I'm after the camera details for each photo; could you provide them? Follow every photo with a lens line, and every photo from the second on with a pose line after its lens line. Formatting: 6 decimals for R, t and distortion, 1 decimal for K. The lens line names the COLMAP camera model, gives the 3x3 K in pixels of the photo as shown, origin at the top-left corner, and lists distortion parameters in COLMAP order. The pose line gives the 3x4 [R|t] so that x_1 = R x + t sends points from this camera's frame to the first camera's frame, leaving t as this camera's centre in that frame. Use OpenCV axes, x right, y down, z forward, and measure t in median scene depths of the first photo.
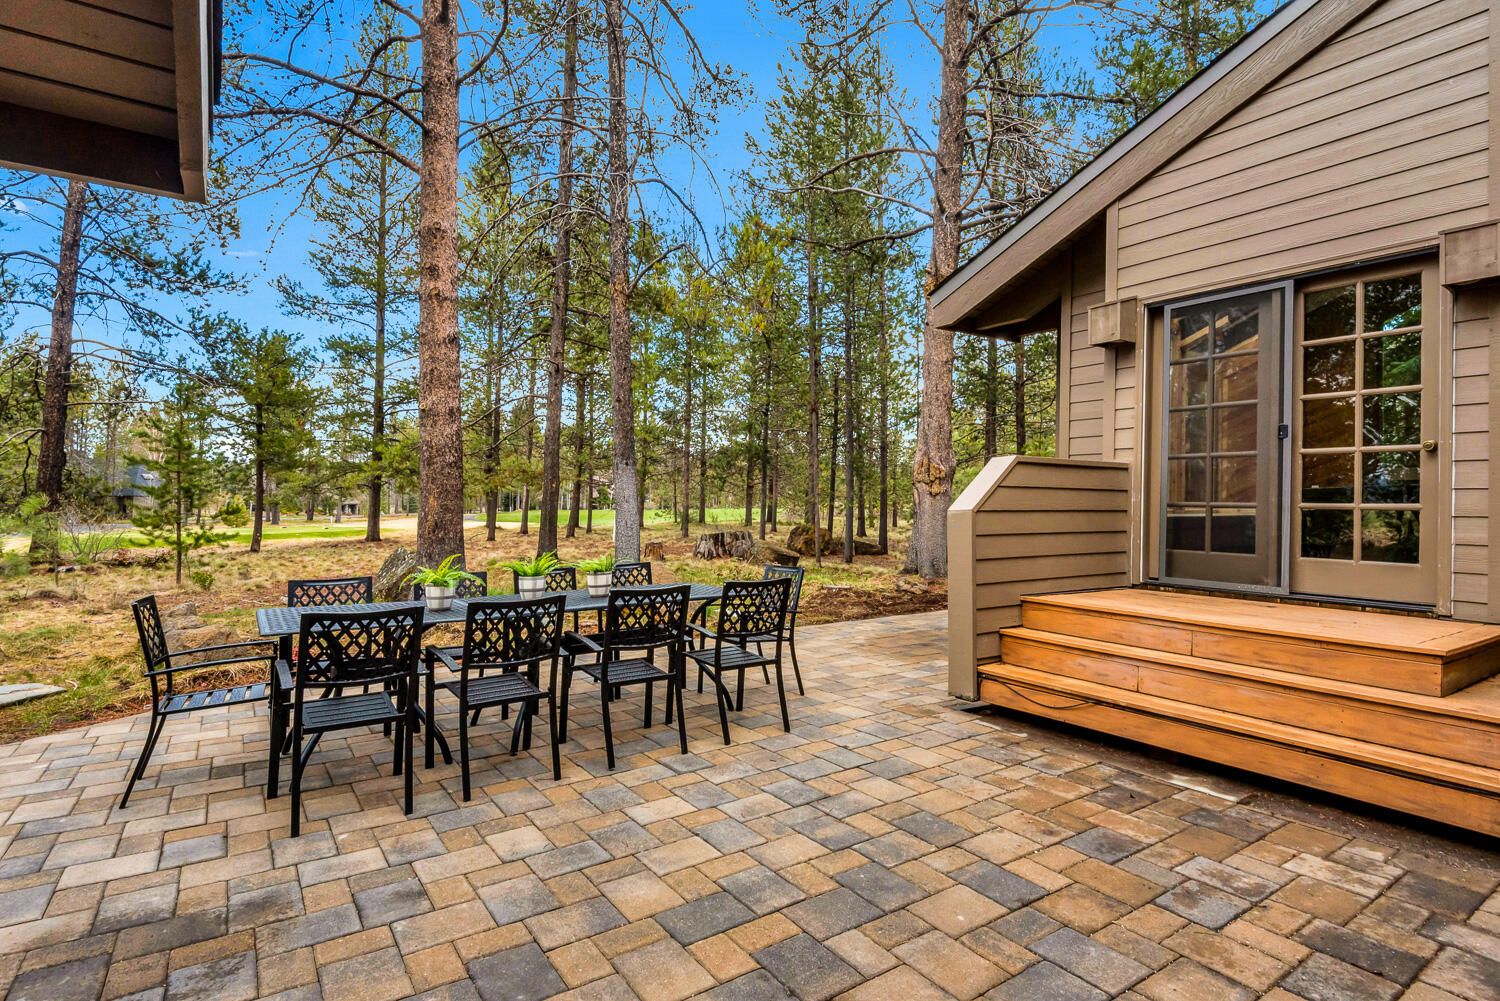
lens RADIAL K [[747.6, 0, 754.6], [0, 747.6, 507.1], [0, 0, 1]] dist [-0.004422, -0.002260]
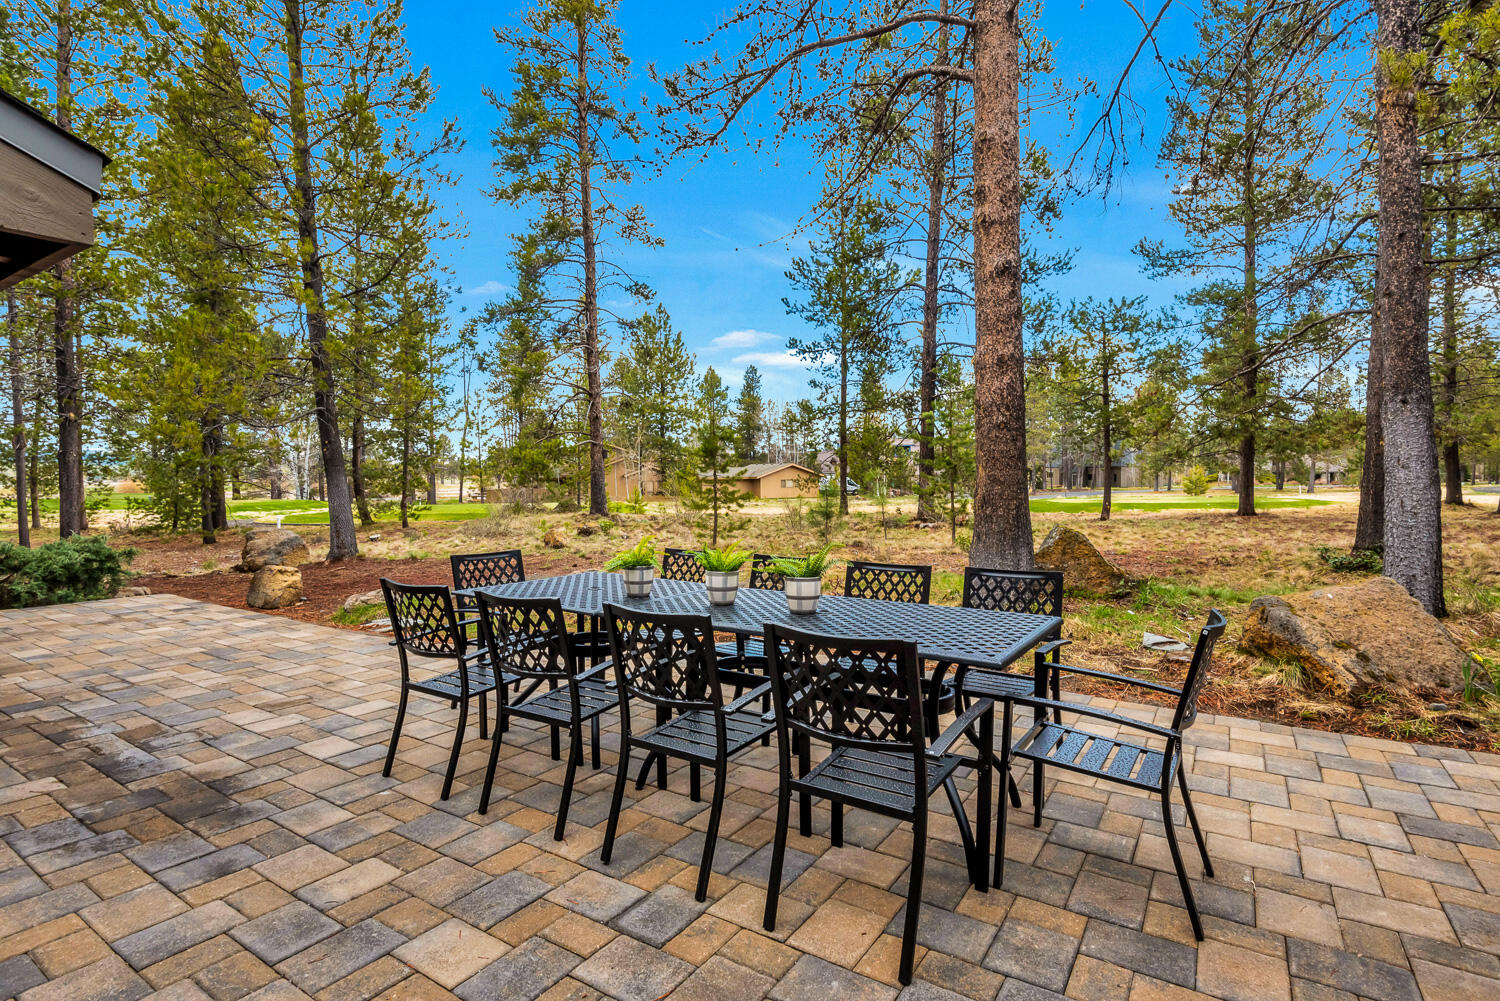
lens RADIAL K [[747.6, 0, 747.1], [0, 747.6, 493.7], [0, 0, 1]] dist [-0.004422, -0.002260]
pose [[0.372551, 0.018297, -0.927831, 0.171541], [0.004328, 0.999760, 0.021453, -0.001202], [0.928002, -0.012008, 0.372382, 0.305199]]
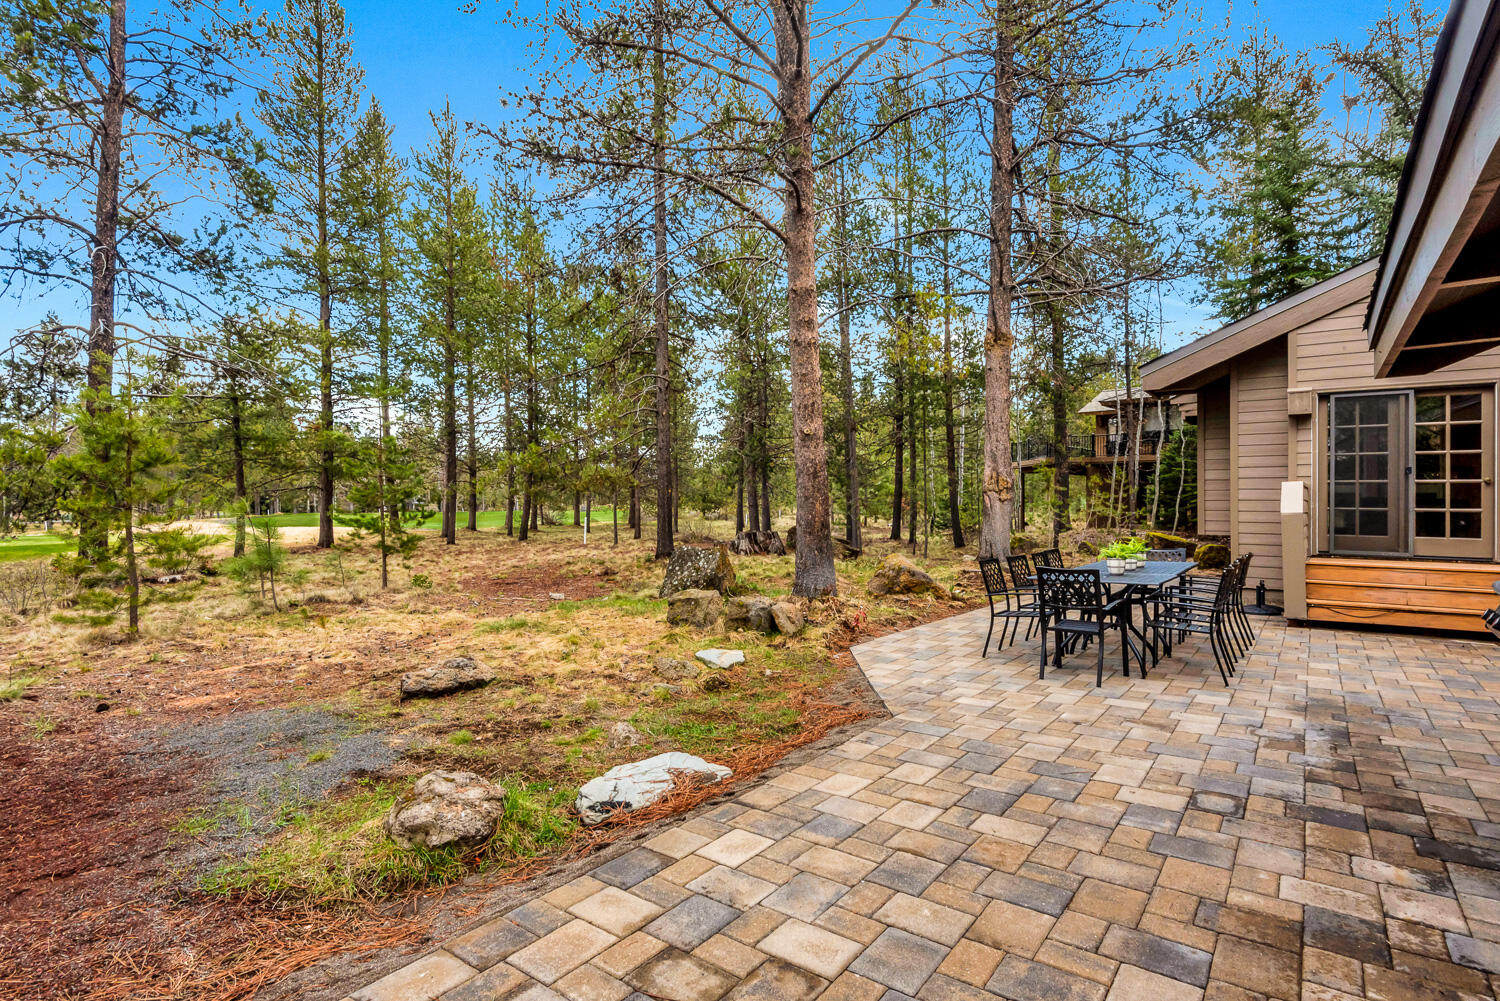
lens RADIAL K [[747.6, 0, 756.1], [0, 747.6, 504.2], [0, 0, 1]] dist [-0.004422, -0.002260]
pose [[0.948671, 0.000729, 0.316265, -0.658363], [0.001114, 0.999983, -0.005645, -0.003083], [-0.316264, 0.005707, 0.948654, -0.117925]]
